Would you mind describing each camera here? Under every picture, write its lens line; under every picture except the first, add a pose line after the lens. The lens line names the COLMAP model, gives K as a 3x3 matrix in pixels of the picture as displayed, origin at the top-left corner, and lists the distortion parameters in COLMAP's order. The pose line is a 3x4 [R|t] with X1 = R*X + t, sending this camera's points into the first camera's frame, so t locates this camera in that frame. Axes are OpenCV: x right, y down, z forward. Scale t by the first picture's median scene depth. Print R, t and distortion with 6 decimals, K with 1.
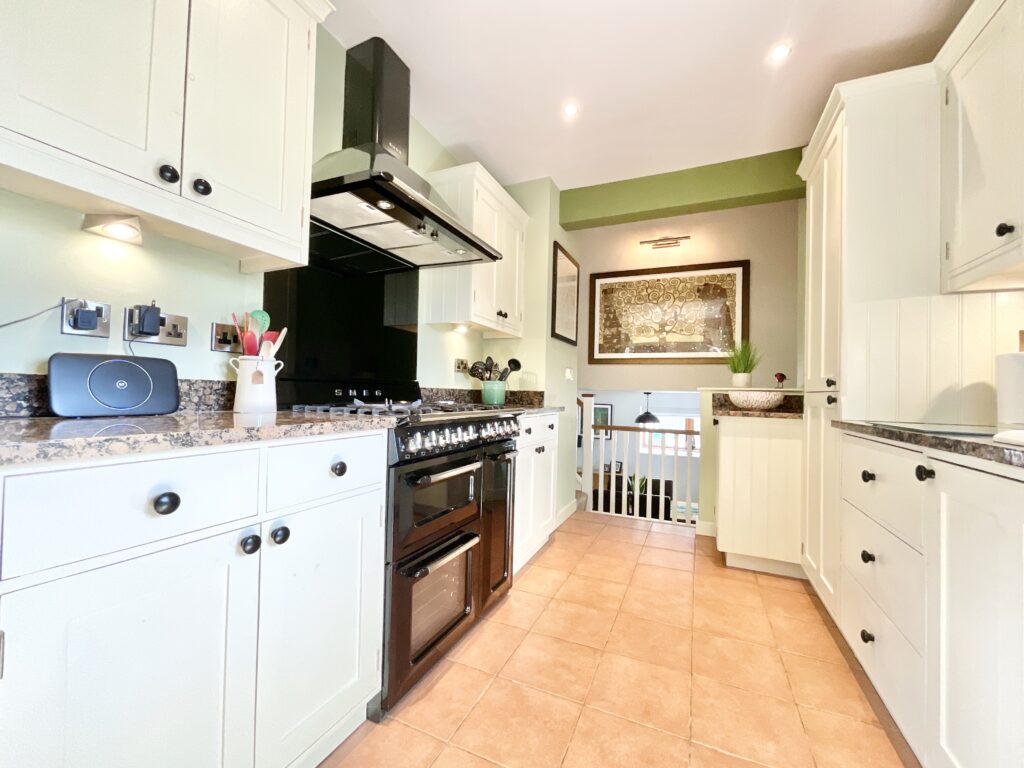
lens RADIAL K [[415.6, 0, 512.0], [0, 415.6, 384.0], [0, 0, 1]] dist [-0.002660, -0.000138]
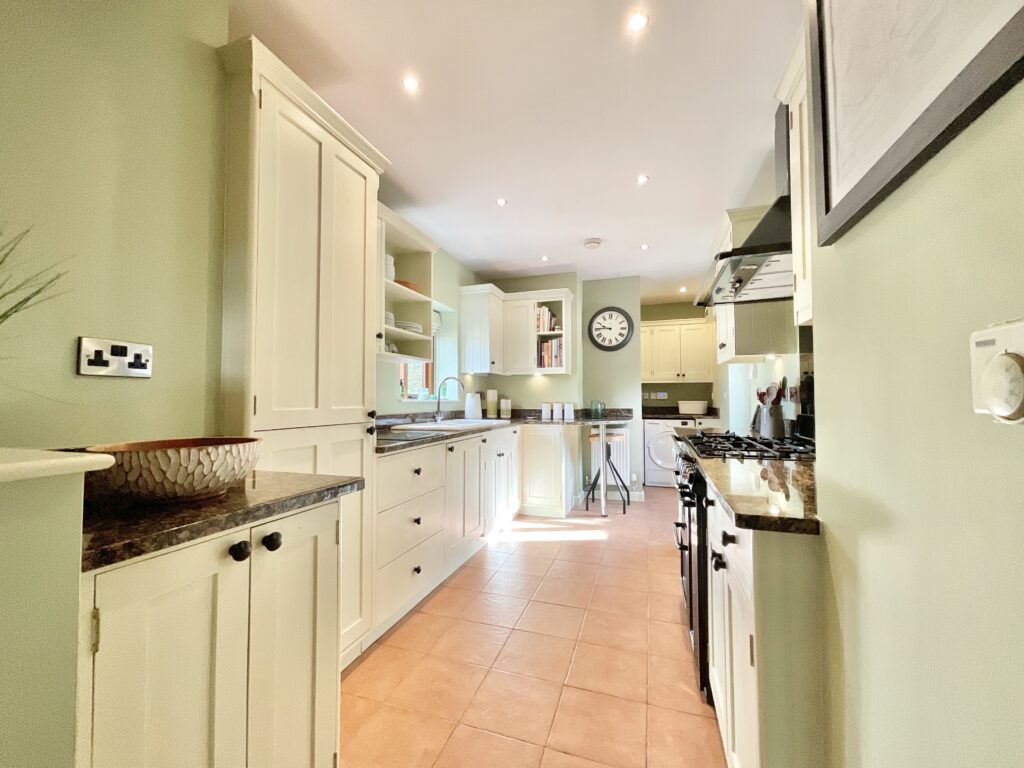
lens RADIAL K [[415.6, 0, 512.0], [0, 415.6, 384.0], [0, 0, 1]] dist [-0.002660, -0.000138]
pose [[-0.994348, -0.029172, -0.102085, 0.537450], [-0.023308, 0.998034, -0.058174, -0.023670], [0.103581, -0.055466, -0.993073, 2.155478]]
